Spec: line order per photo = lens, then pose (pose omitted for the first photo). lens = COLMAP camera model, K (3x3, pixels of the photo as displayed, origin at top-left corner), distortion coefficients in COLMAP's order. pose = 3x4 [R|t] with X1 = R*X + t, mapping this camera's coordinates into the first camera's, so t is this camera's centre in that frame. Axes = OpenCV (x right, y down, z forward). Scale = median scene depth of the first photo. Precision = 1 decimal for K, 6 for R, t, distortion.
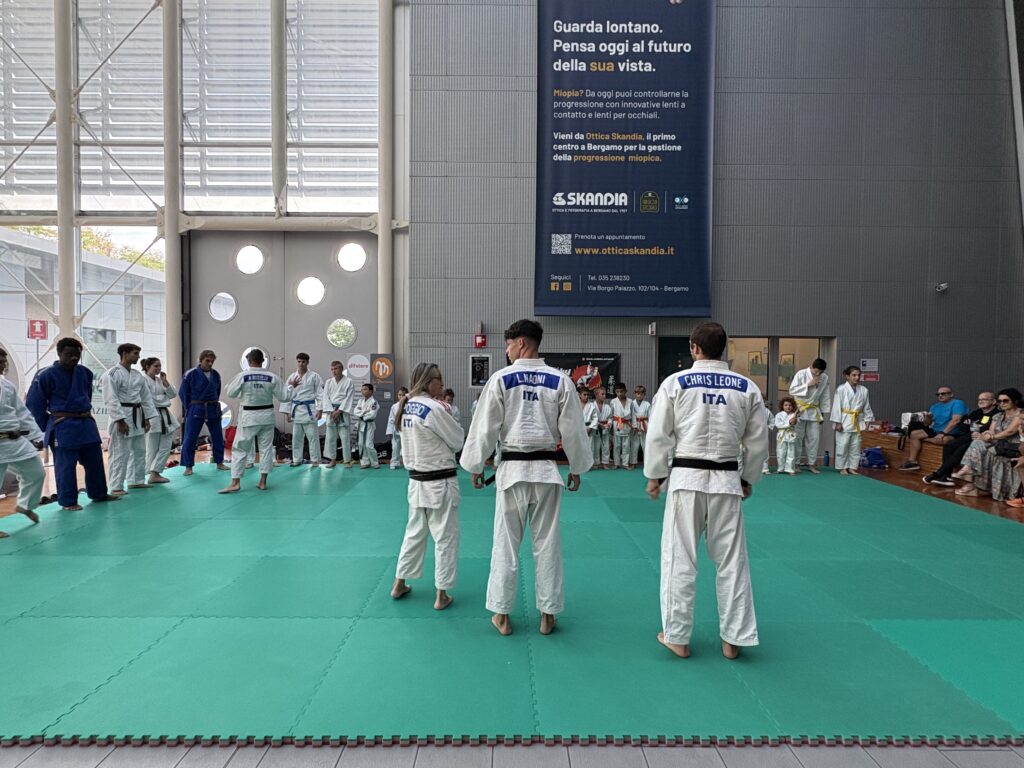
lens RADIAL K [[526.6, 0, 510.8], [0, 526.6, 384.2], [0, 0, 1]] dist [0.000054, -0.000205]
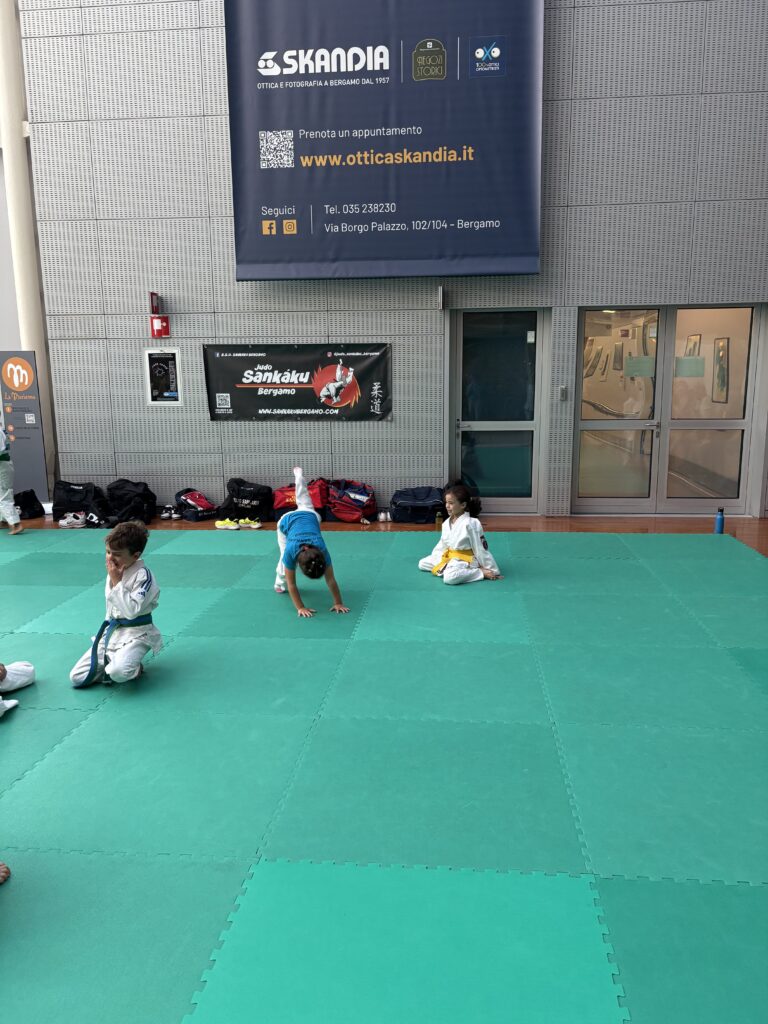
lens RADIAL K [[778.9, 0, 397.6], [0, 778.9, 522.4], [0, 0, 1]] dist [0.016434, -0.001728]
pose [[0.994547, 0.003733, -0.104227, 0.316624], [0.012886, 0.987305, 0.158315, 0.001538], [0.103495, -0.158795, 0.981872, 0.113688]]
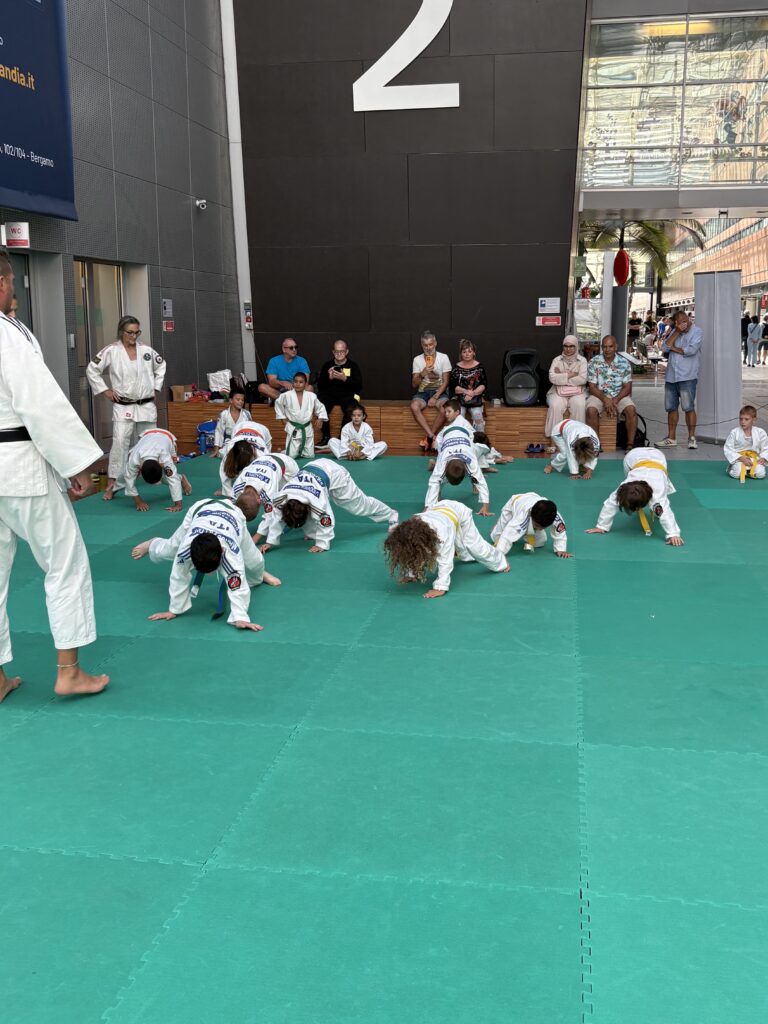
lens RADIAL K [[1061.8, 0, 389.5], [0, 1061.8, 514.1], [0, 0, 1]] dist [0.079526, -0.161575]
pose [[0.177809, -0.183904, 0.966728, -0.731985], [0.029172, 0.982936, 0.181621, -0.016817], [-0.983632, -0.004093, 0.180140, 0.461191]]
